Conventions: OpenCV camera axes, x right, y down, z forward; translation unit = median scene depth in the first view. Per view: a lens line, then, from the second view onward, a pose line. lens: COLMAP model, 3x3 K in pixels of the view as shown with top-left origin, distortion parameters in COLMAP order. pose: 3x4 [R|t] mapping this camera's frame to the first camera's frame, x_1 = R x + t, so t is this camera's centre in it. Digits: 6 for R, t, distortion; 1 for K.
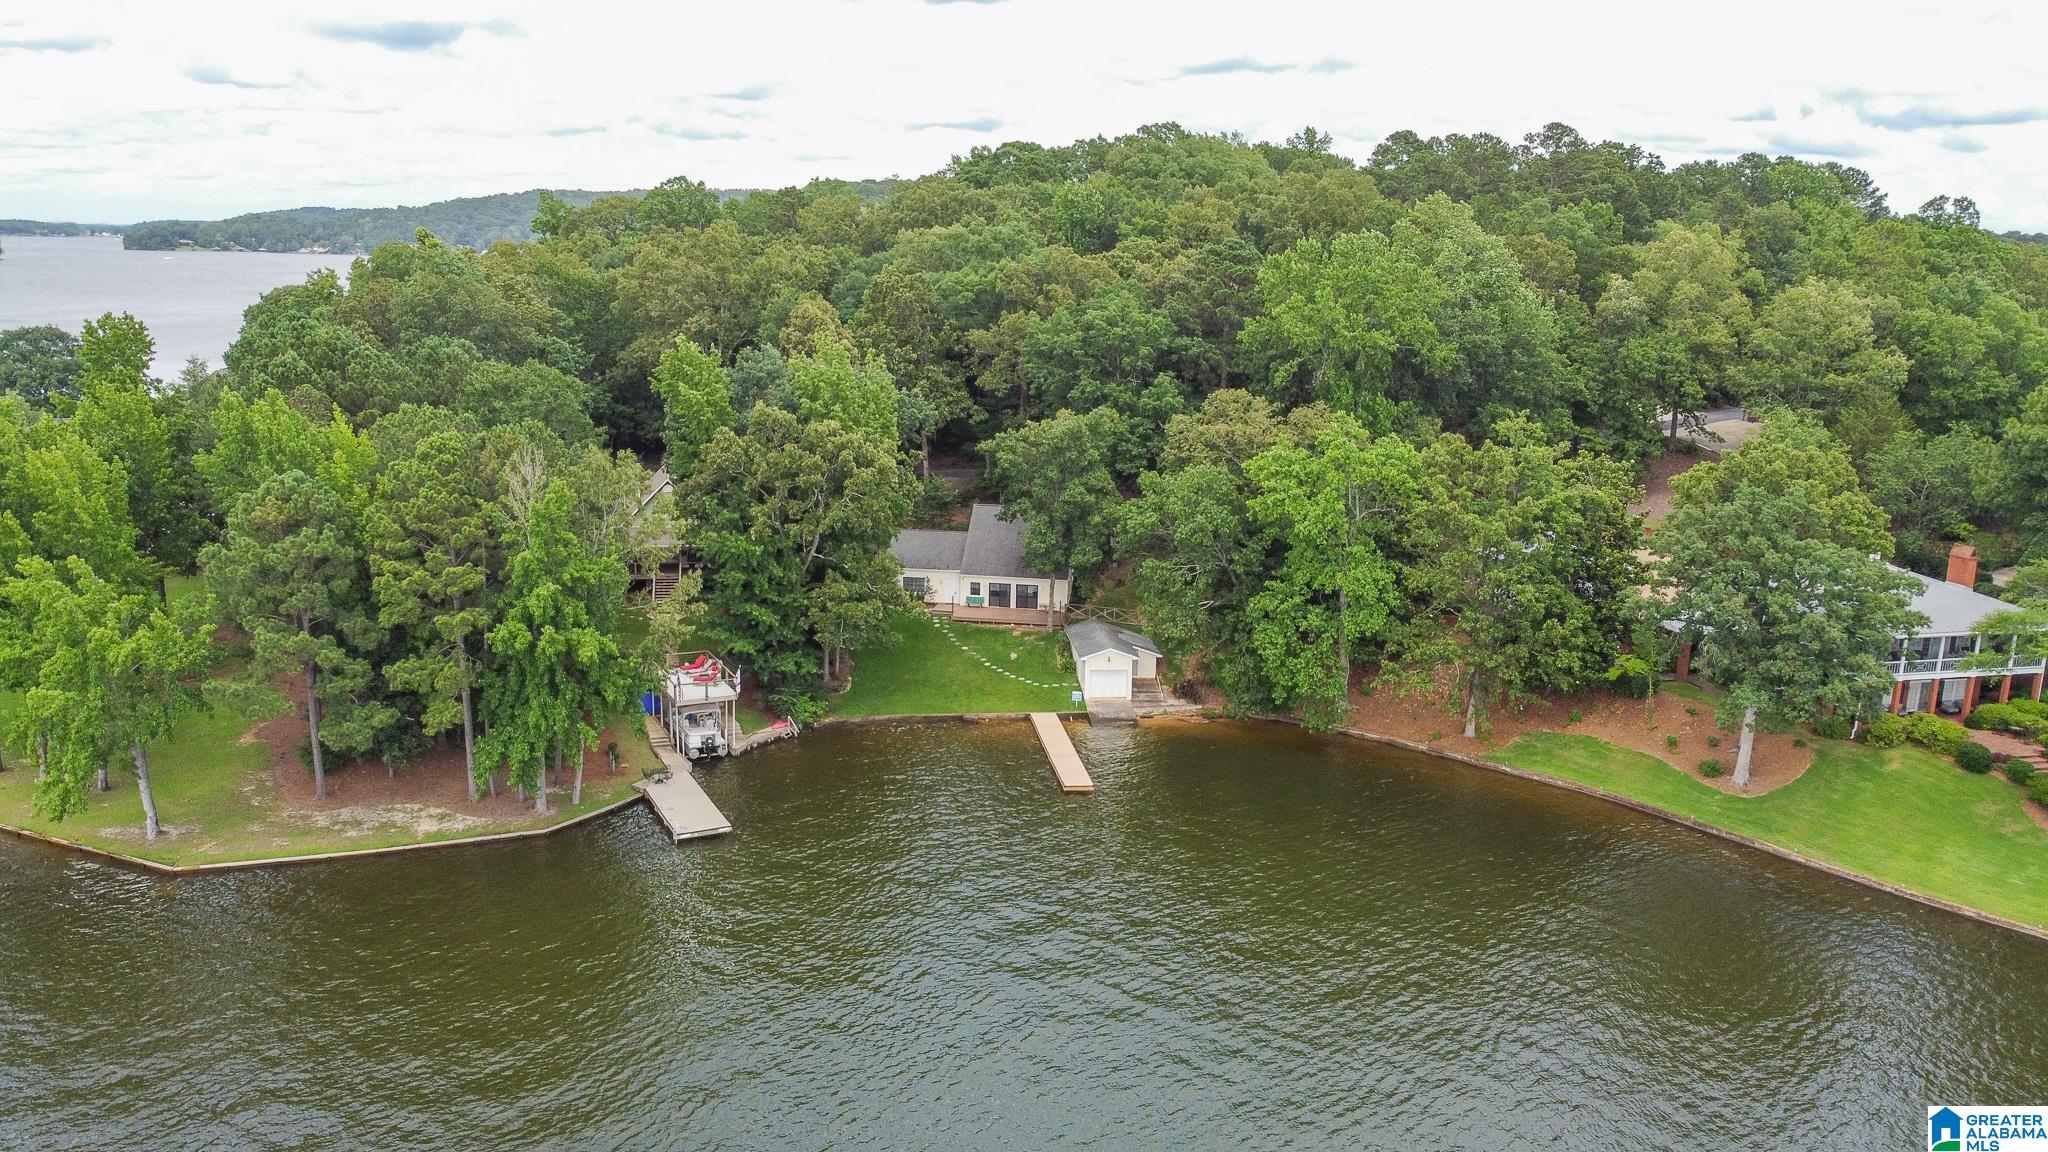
lens RADIAL K [[1581.8, 0, 1034.9], [0, 1581.8, 573.6], [0, 0, 1]] dist [-0.011278, 0.012253]
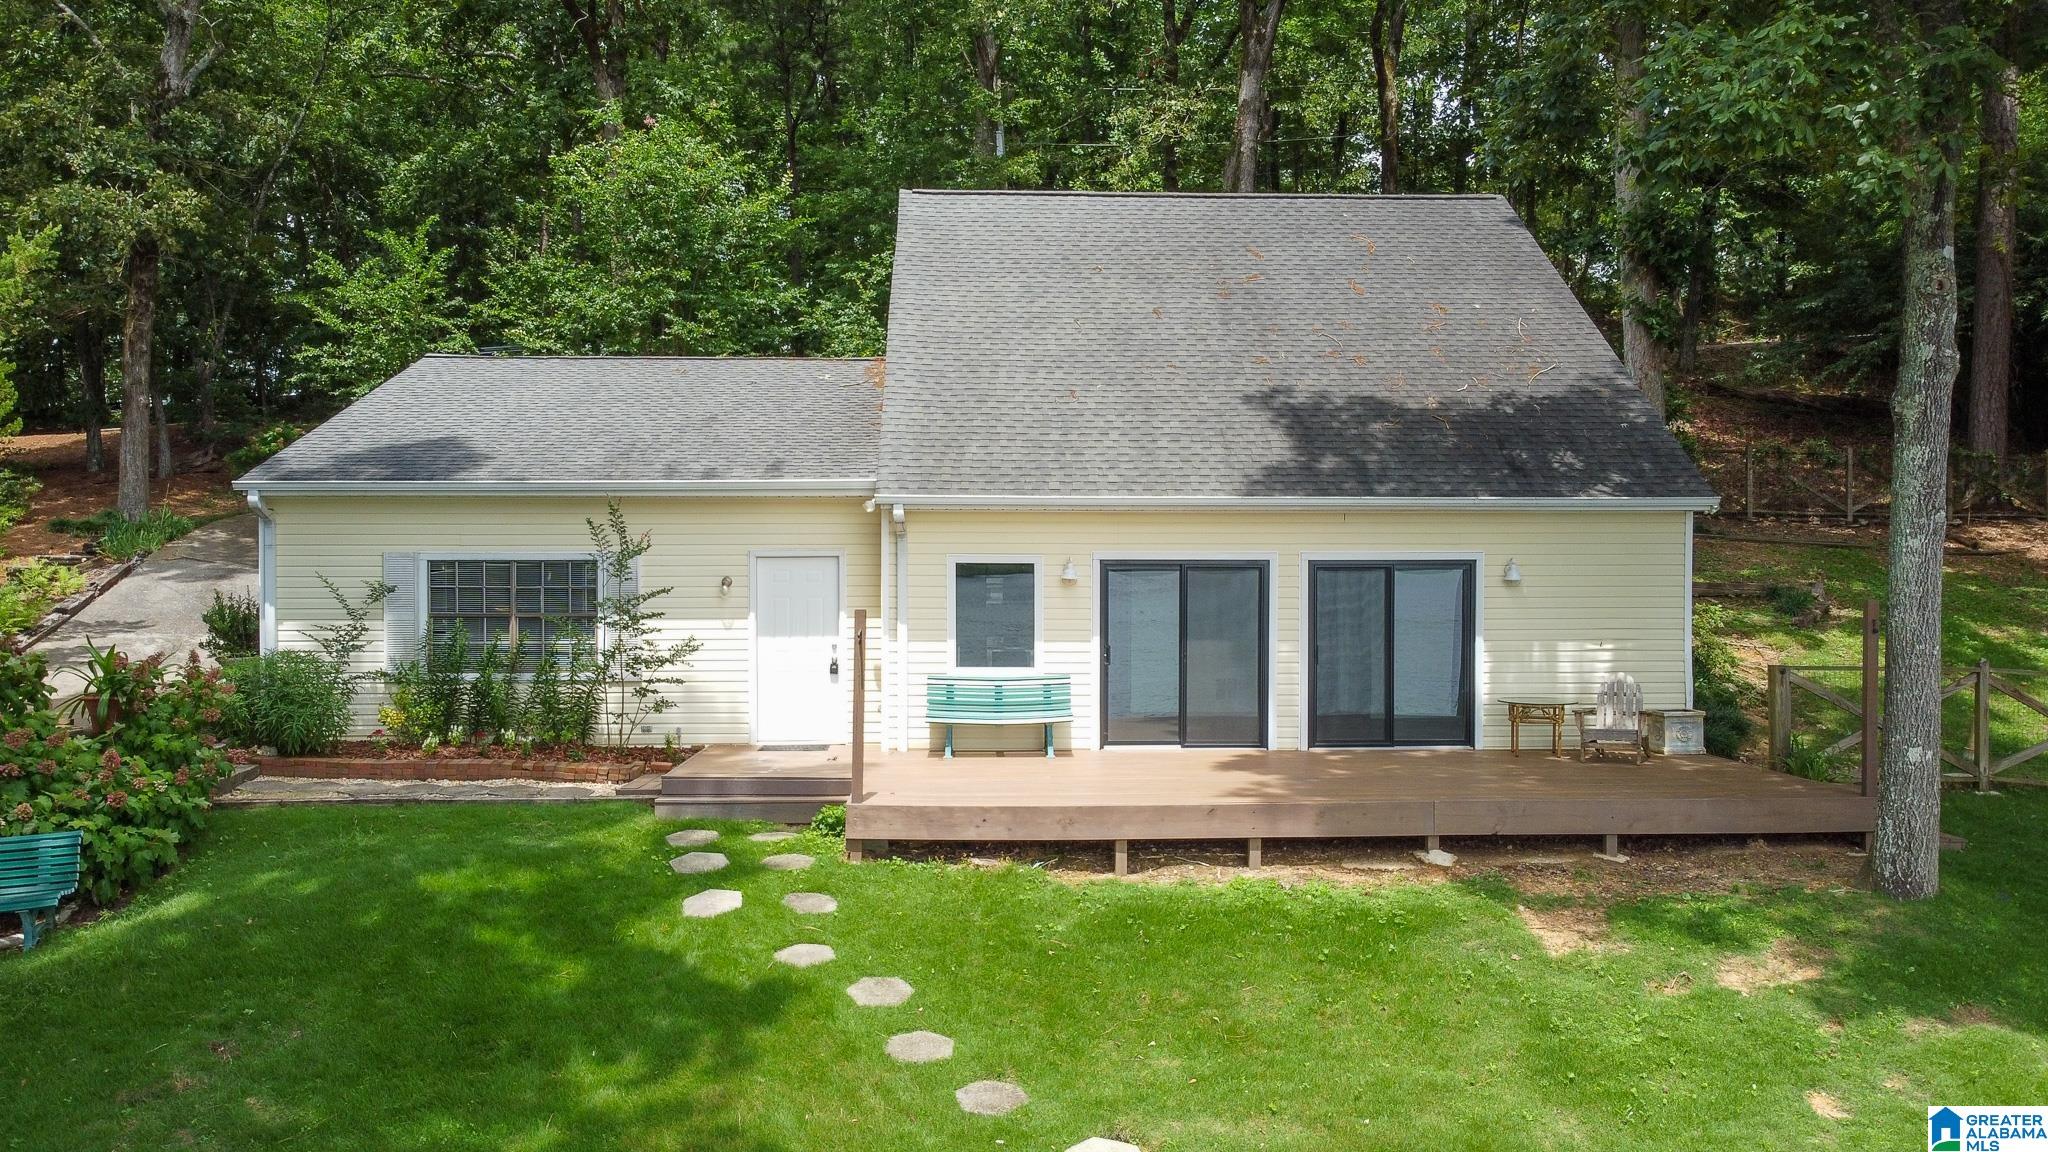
lens RADIAL K [[1581.8, 0, 1033.1], [0, 1581.8, 593.6], [0, 0, 1]] dist [-0.011278, 0.012253]
pose [[0.983861, -0.022208, 0.177553, -0.063728], [0.054584, 0.982222, -0.179611, 0.034976], [-0.170408, 0.186404, 0.967582, 0.962673]]
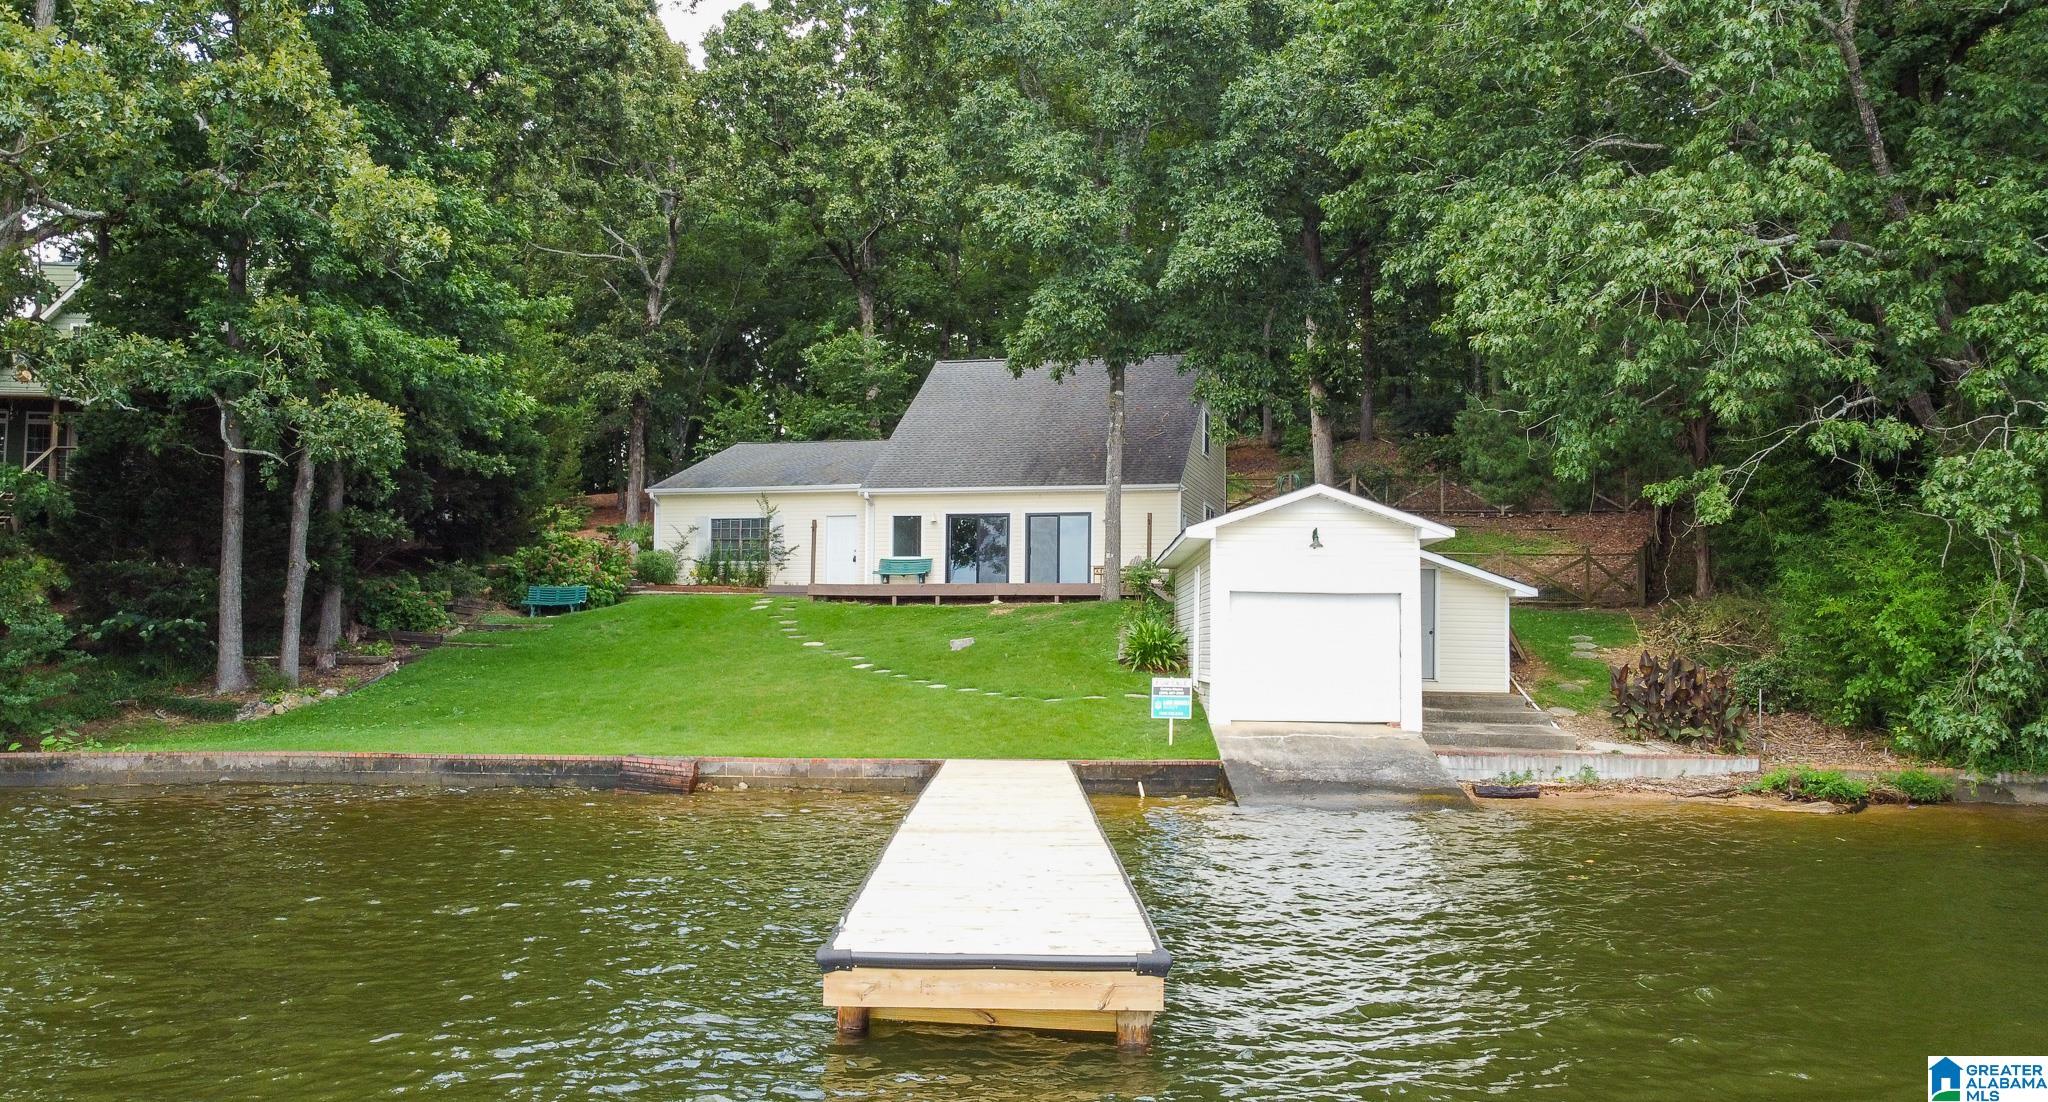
lens RADIAL K [[1588.1, 0, 1023.9], [0, 1588.1, 572.3], [0, 0, 1]] dist [-0.003540, -0.010157]
pose [[0.991139, -0.016954, -0.131742, 0.034348], [-0.016745, 0.967958, -0.250551, 0.111738], [0.131768, 0.250537, 0.959098, 0.752911]]
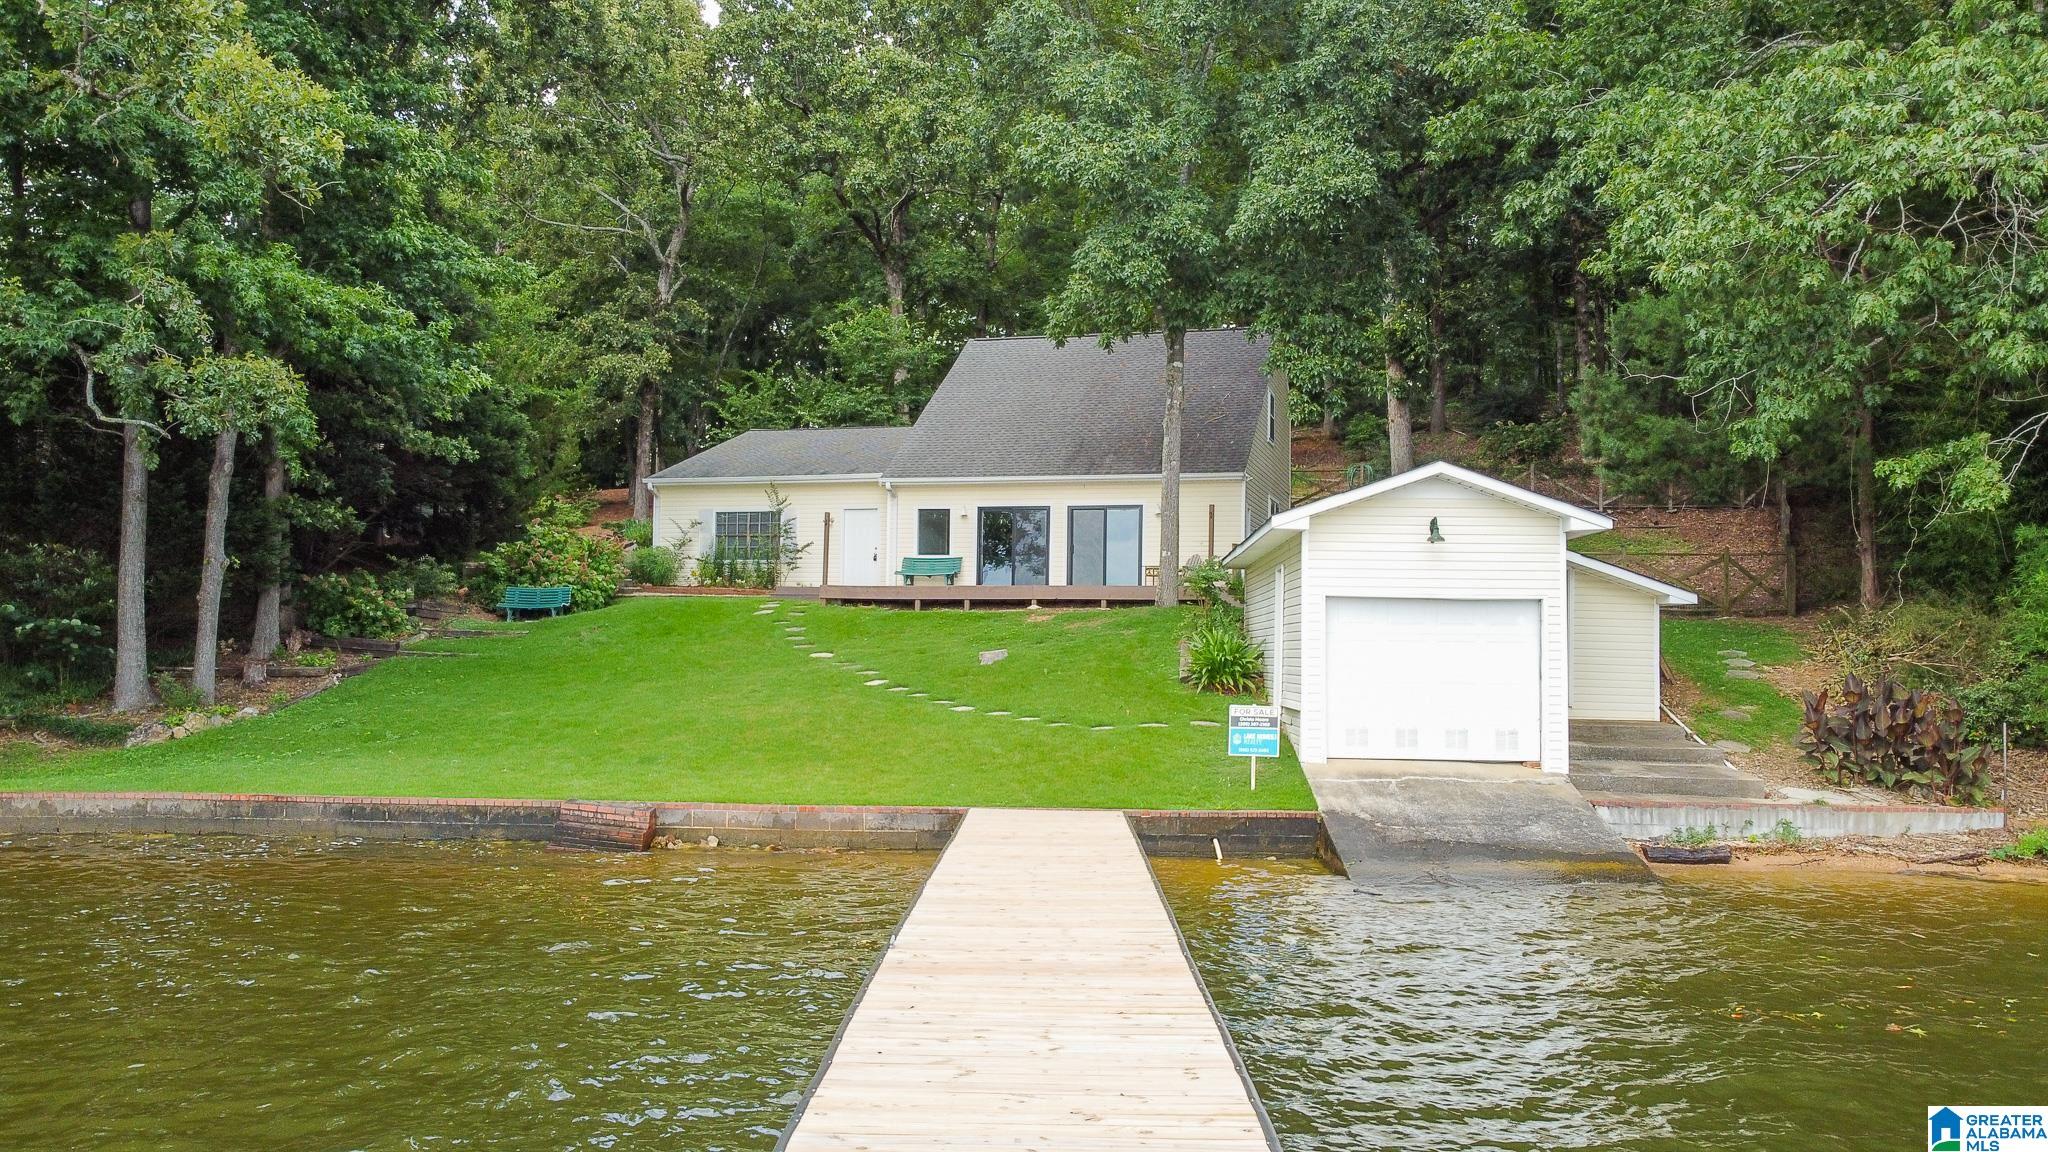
lens RADIAL K [[1581.8, 0, 1025.1], [0, 1581.8, 580.7], [0, 0, 1]] dist [-0.011278, 0.012253]
pose [[0.987839, -0.012835, -0.154948, 0.027840], [-0.026088, 0.968774, -0.246567, 0.101063], [0.153275, 0.247611, 0.956659, 0.795193]]
